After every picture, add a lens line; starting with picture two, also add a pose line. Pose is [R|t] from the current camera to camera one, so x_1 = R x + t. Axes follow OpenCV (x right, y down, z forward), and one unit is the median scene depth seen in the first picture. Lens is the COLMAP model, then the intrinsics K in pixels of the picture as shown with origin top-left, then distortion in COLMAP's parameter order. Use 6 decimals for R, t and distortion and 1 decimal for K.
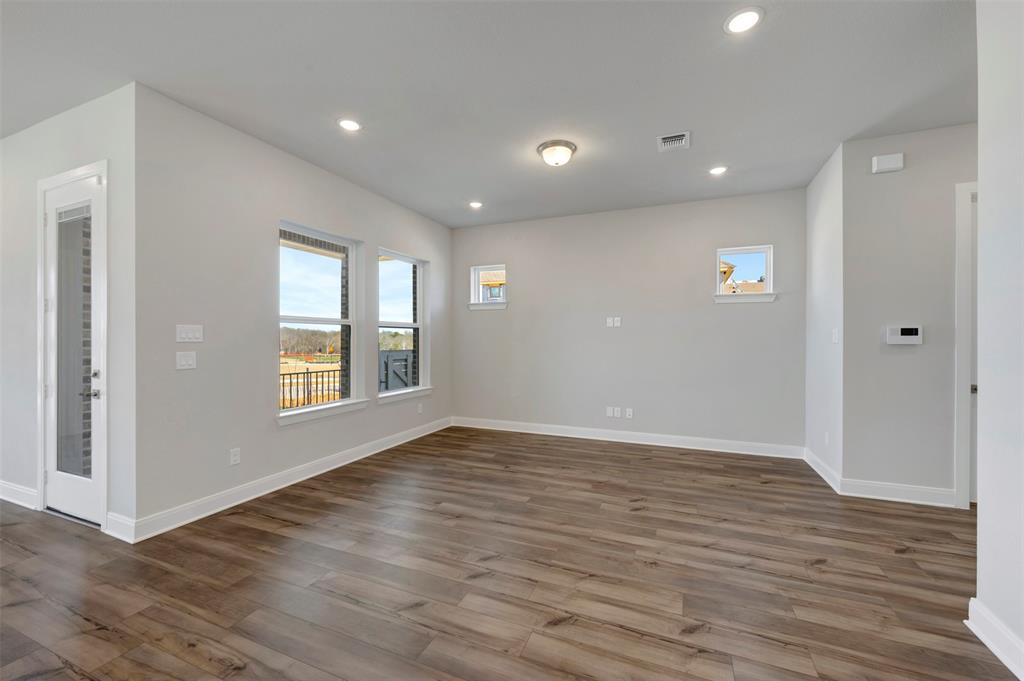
lens RADIAL K [[406.2, 0, 512.2], [0, 406.2, 336.6], [0, 0, 1]] dist [0.002842, -0.000074]
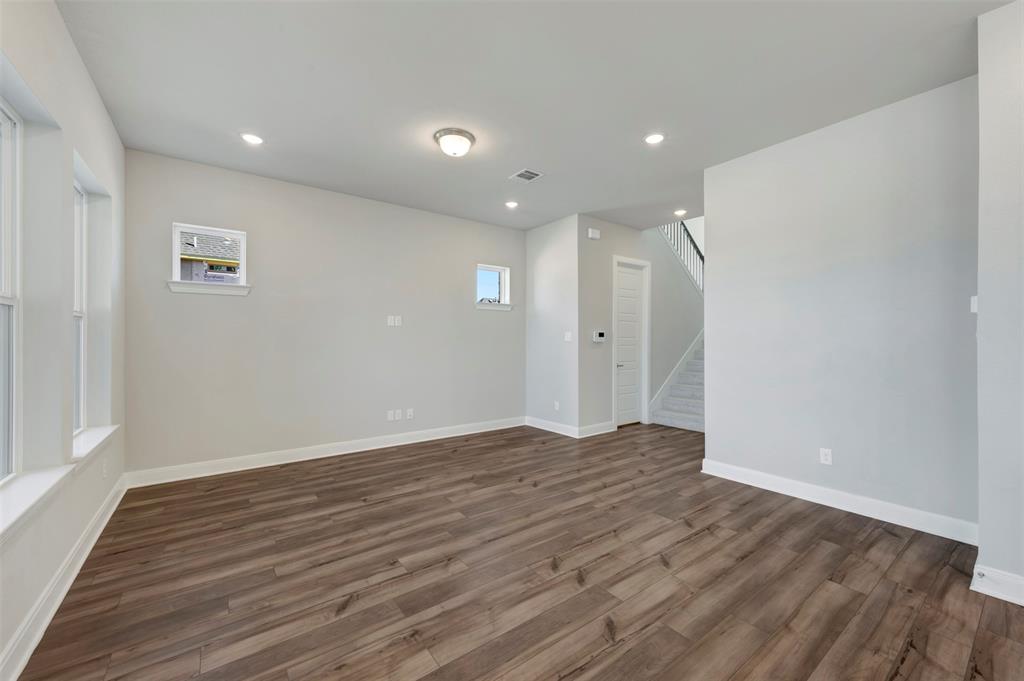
lens RADIAL K [[406.2, 0, 519.1], [0, 406.2, 337.3], [0, 0, 1]] dist [0.002842, -0.000074]
pose [[0.502519, 0.004453, 0.864555, -0.648443], [-0.006160, 0.999980, -0.001570, 0.003621], [-0.864544, -0.004537, 0.502536, 0.405912]]
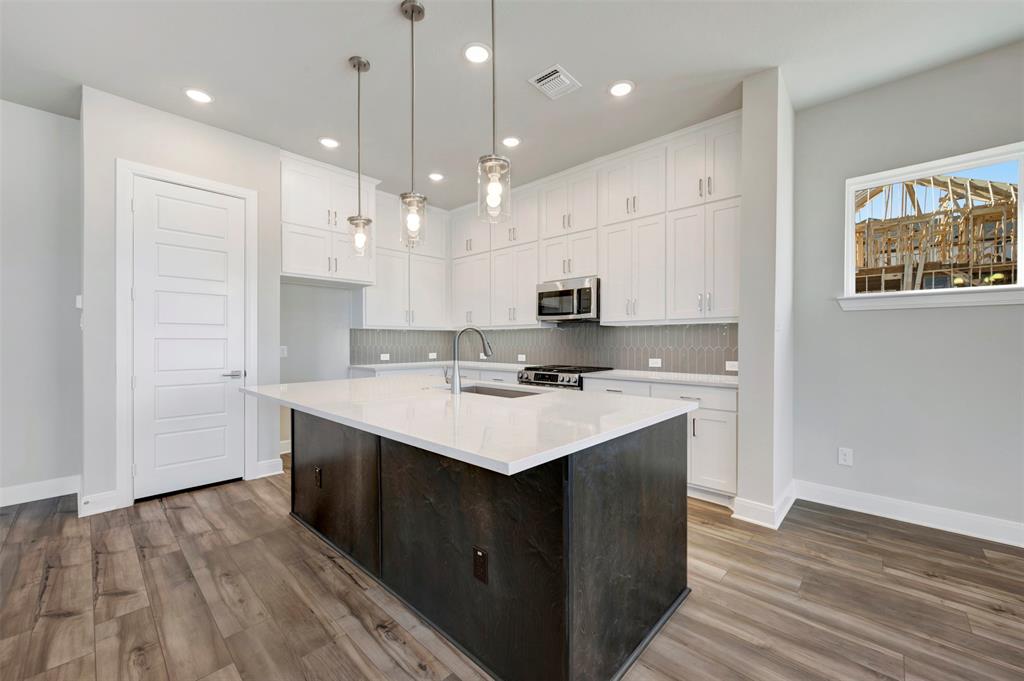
lens RADIAL K [[406.2, 0, 519.8], [0, 406.2, 342.1], [0, 0, 1]] dist [0.002842, -0.000074]
pose [[-0.937467, -0.002895, 0.348062, -0.869692], [-0.002819, 0.999996, 0.000723, 0.024906], [-0.348063, -0.000303, -0.937471, 0.575024]]
